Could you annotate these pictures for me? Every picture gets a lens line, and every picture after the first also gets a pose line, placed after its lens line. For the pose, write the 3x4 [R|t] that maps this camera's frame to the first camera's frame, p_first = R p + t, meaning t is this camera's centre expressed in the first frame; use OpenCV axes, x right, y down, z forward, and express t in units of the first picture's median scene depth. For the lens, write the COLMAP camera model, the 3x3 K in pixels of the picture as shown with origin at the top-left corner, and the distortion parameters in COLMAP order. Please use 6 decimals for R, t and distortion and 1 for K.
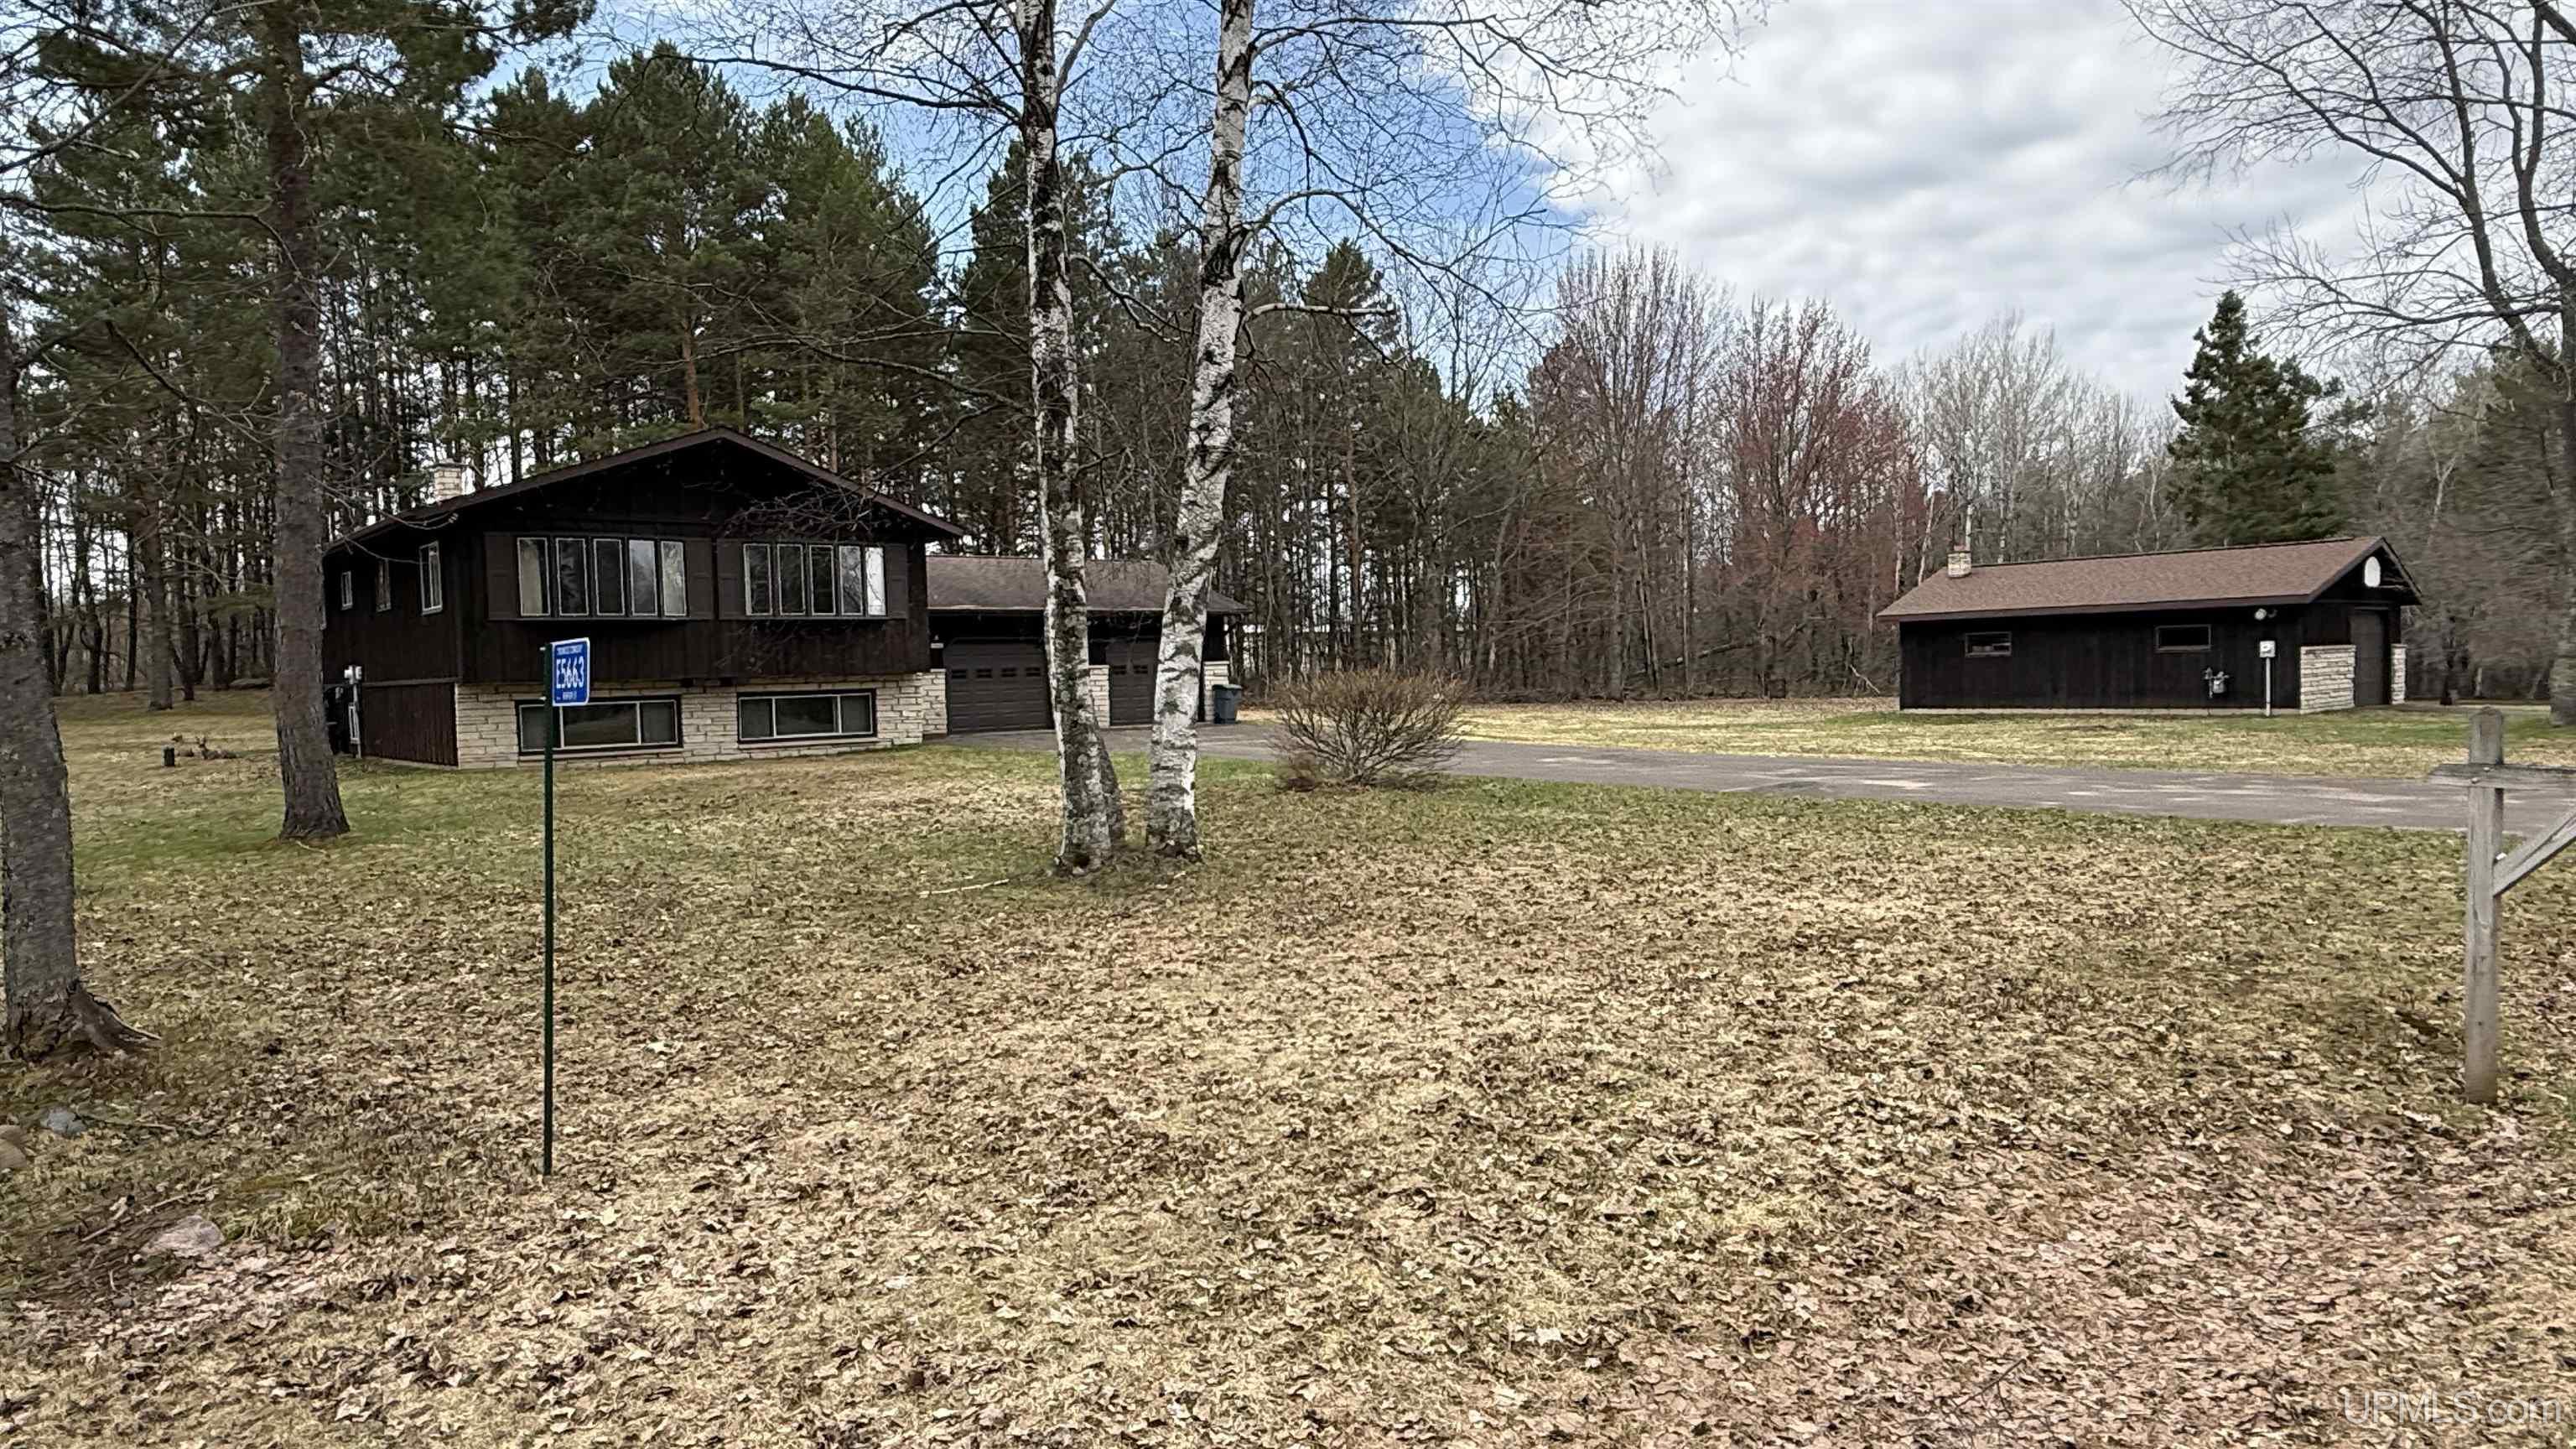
lens RADIAL K [[1615.2, 0, 1288.4], [0, 1615.2, 758.7], [0, 0, 1]] dist [0.000322, 0.000011]
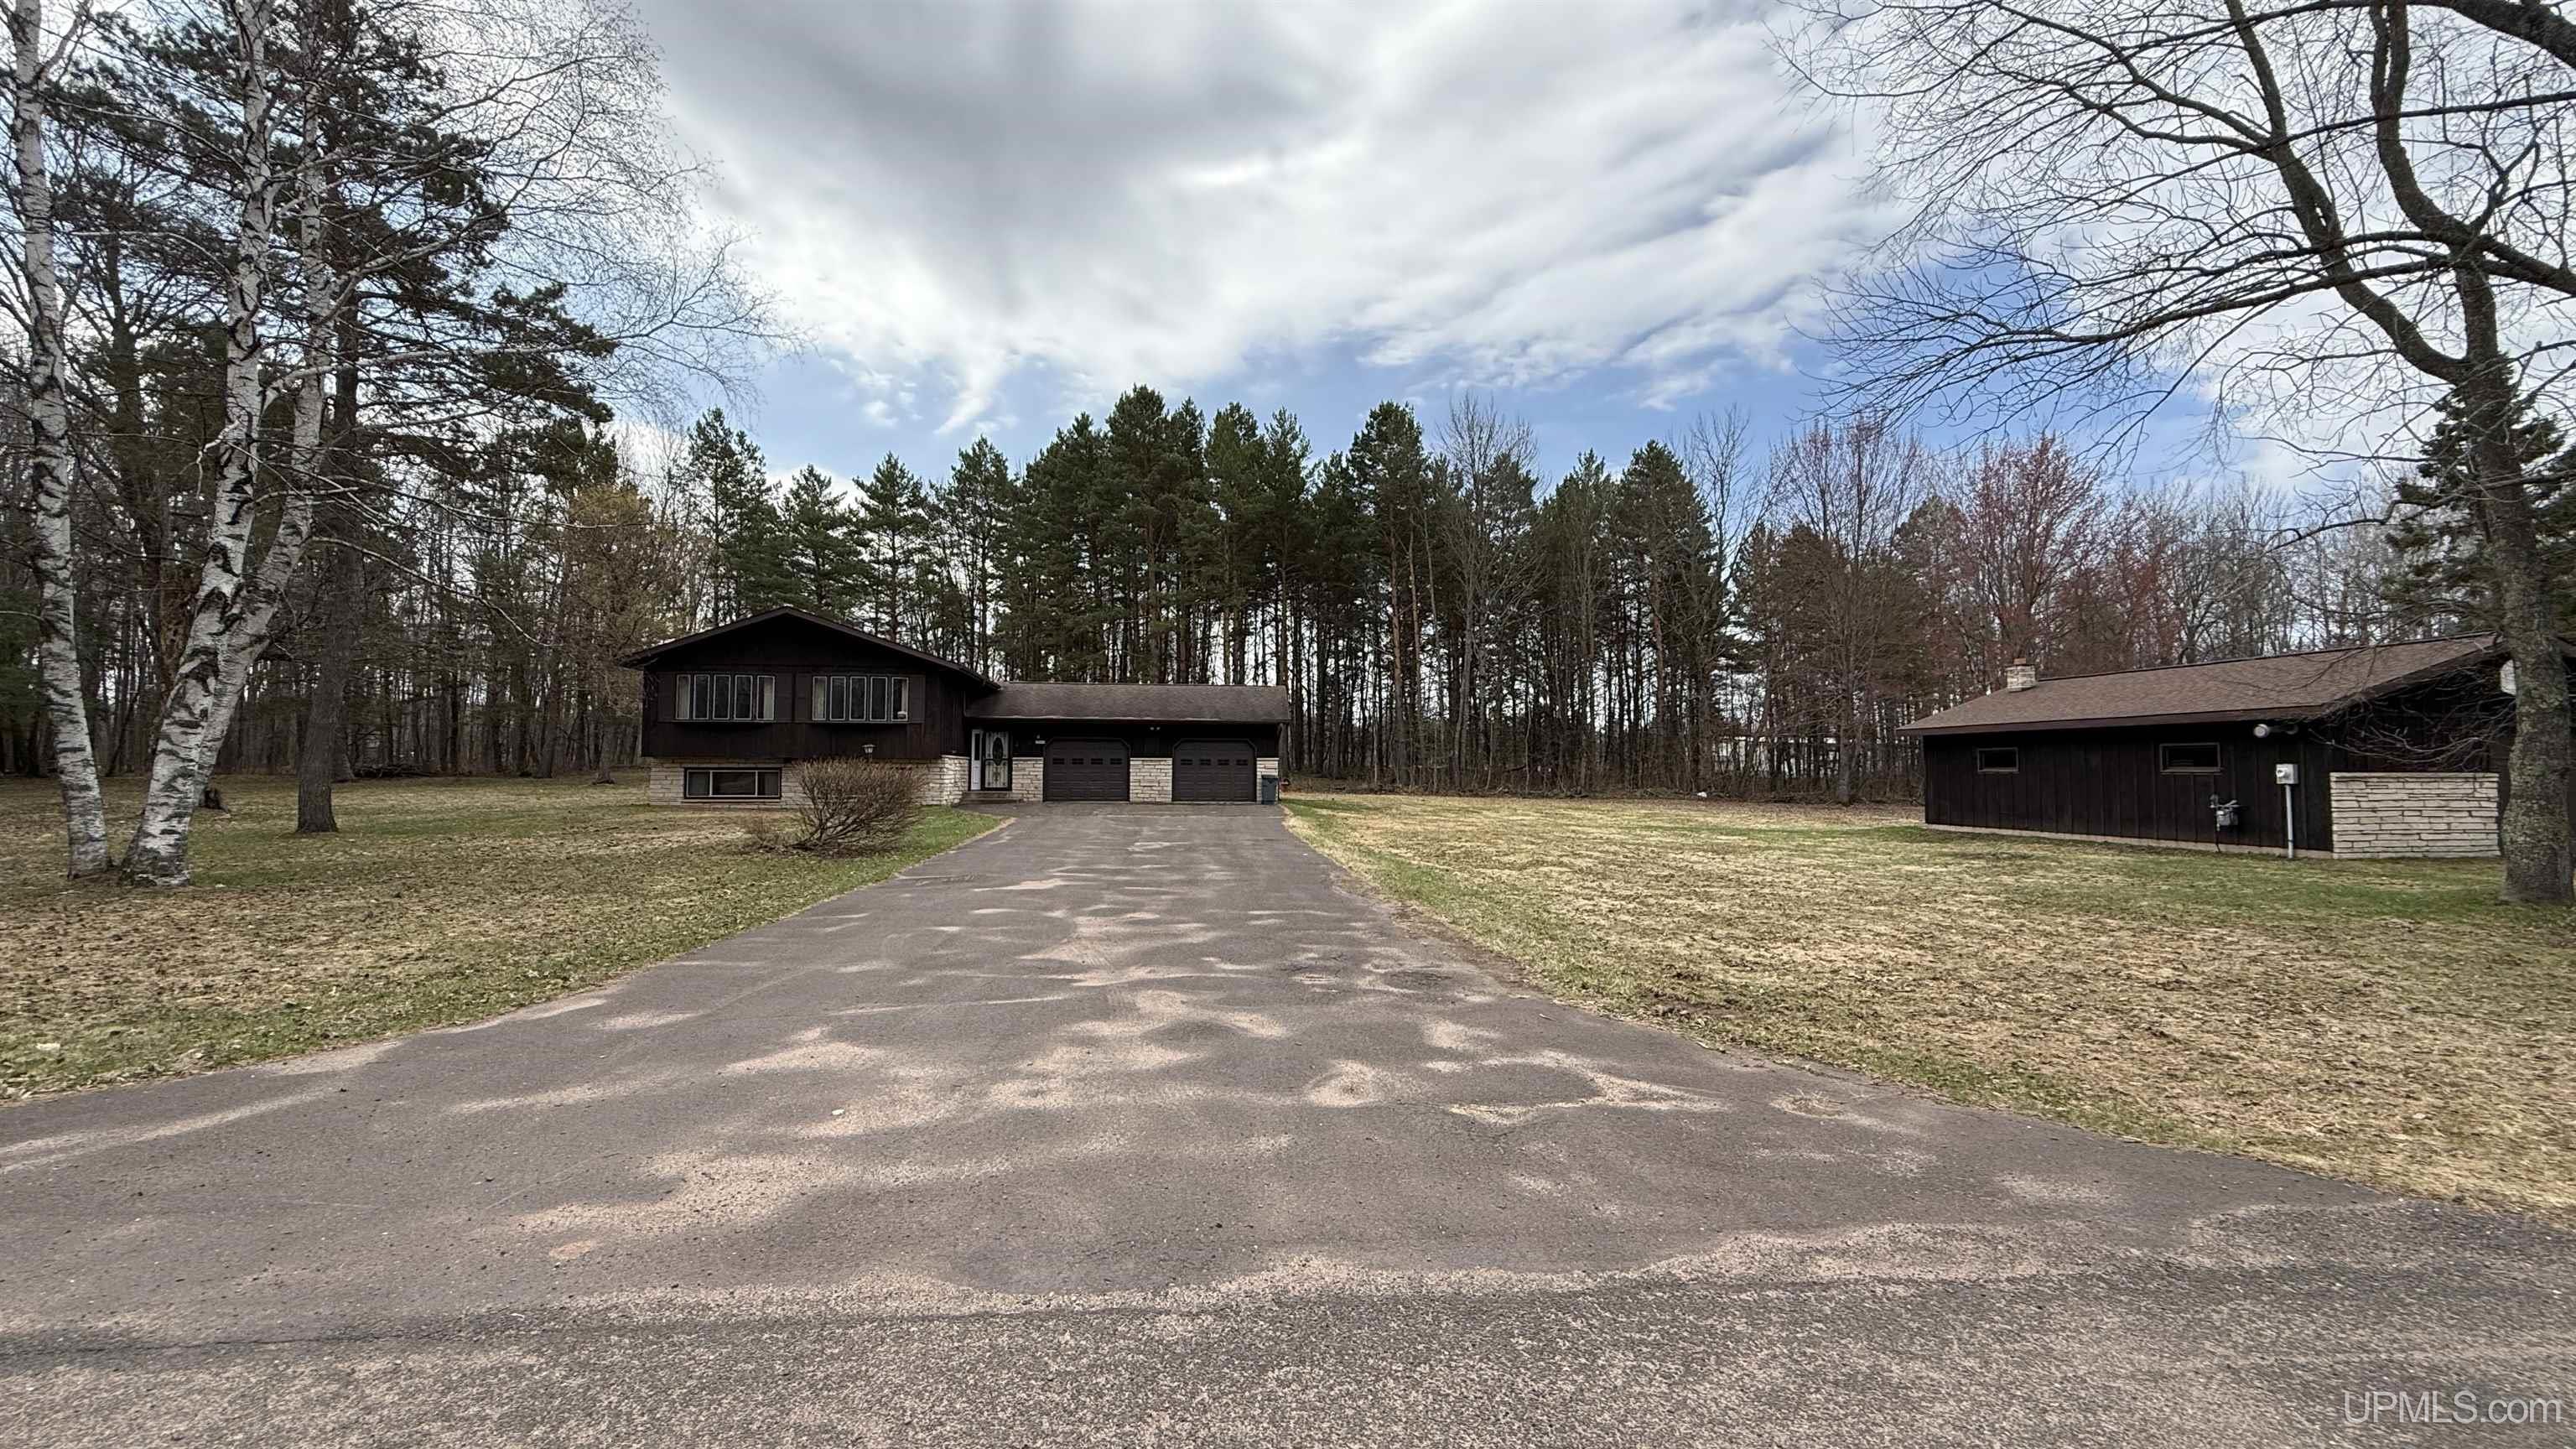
lens RADIAL K [[1029.9, 0, 1288.0], [0, 1029.9, 724.5], [0, 0, 1]] dist [0.000279, 0.000193]
pose [[0.830634, 0.006092, -0.556785, 0.470833], [-0.056614, 0.995682, -0.073565, -0.026198], [0.553933, 0.092628, 0.827393, 0.296413]]
